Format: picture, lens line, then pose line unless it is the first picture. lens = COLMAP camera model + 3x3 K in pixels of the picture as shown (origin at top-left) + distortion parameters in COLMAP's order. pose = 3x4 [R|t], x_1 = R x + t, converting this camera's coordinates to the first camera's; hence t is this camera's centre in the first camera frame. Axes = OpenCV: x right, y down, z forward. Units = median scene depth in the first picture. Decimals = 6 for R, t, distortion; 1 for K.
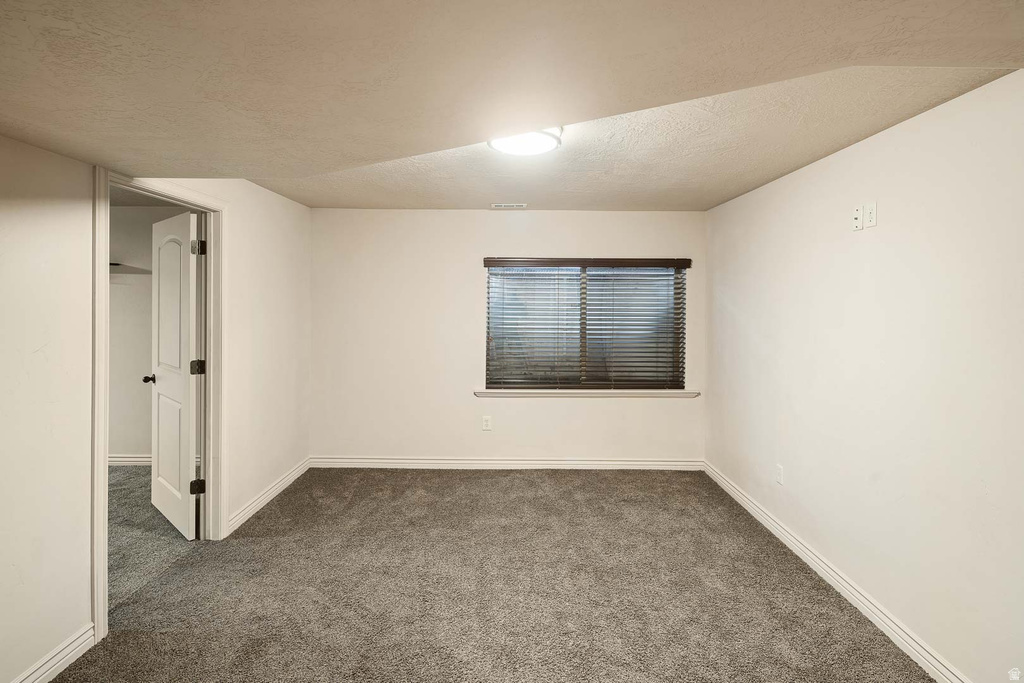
lens RADIAL K [[503.9, 0, 516.6], [0, 503.9, 303.8], [0, 0, 1]] dist [0.000506, -0.002669]
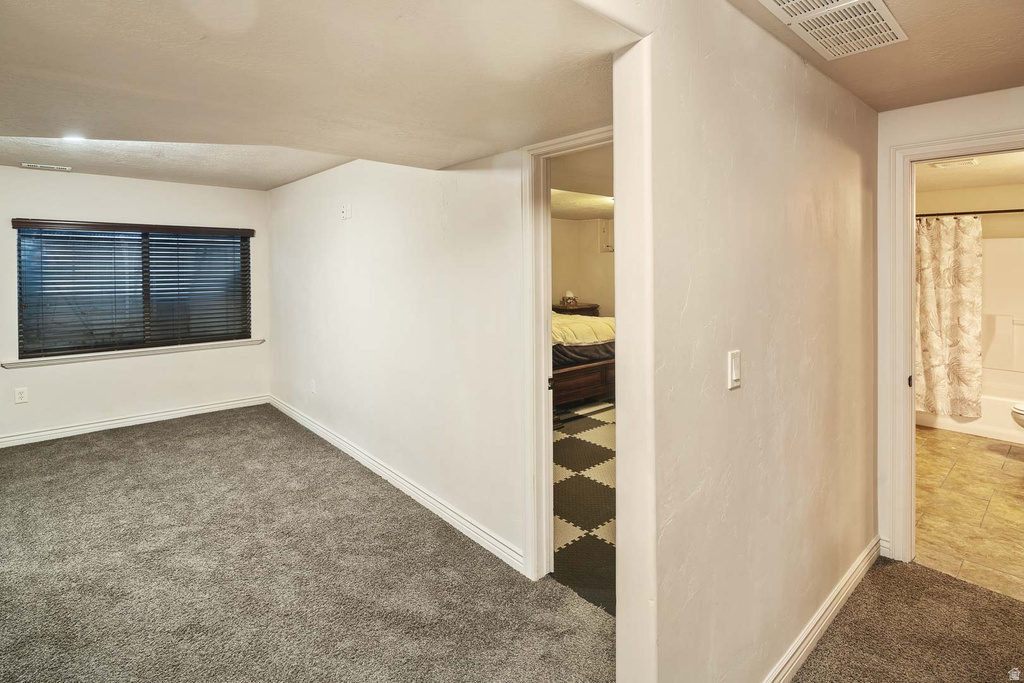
lens RADIAL K [[503.9, 0, 515.0], [0, 503.9, 275.0], [0, 0, 1]] dist [0.000506, -0.002669]
pose [[0.744574, -0.017688, 0.667305, 0.005451], [0.008526, 0.999819, 0.016989, 0.005828], [-0.667485, -0.006960, 0.744591, -0.354888]]
